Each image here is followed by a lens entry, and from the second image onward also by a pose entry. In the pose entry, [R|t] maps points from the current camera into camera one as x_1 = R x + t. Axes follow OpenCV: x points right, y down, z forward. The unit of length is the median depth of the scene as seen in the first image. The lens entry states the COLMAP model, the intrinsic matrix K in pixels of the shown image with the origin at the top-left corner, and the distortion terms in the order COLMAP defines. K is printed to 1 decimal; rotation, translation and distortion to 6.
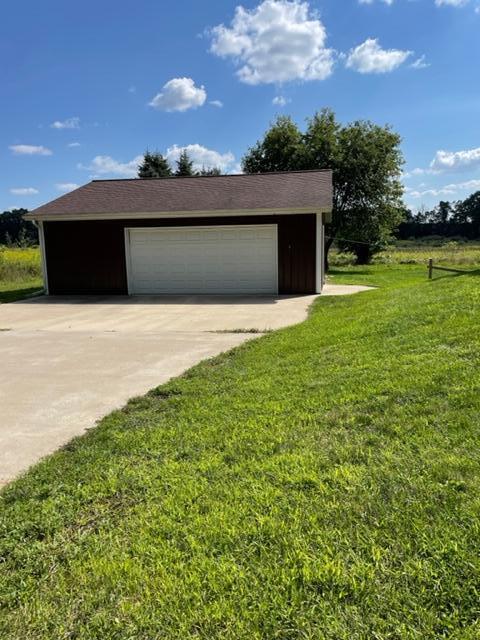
lens RADIAL K [[481.9, 0, 238.2], [0, 481.9, 320.8], [0, 0, 1]] dist [0.003792, -0.002955]
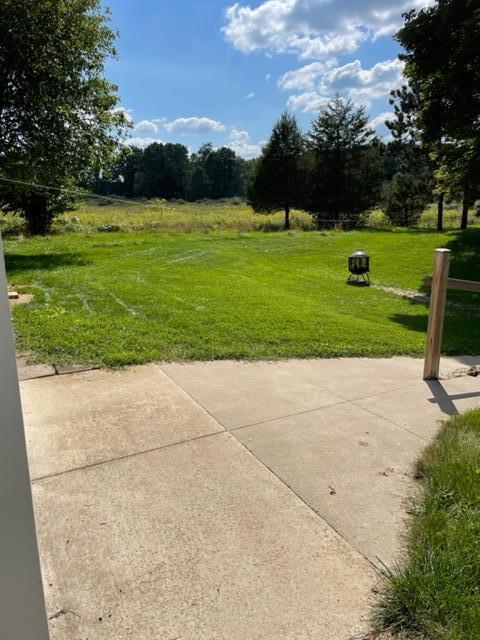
lens RADIAL K [[481.9, 0, 240.6], [0, 481.9, 321.9], [0, 0, 1]] dist [0.003792, -0.002955]
pose [[0.765563, -0.130118, 0.630066, 0.061535], [0.076896, 0.990820, 0.111187, -0.055989], [-0.638749, -0.036671, 0.768540, 0.383713]]
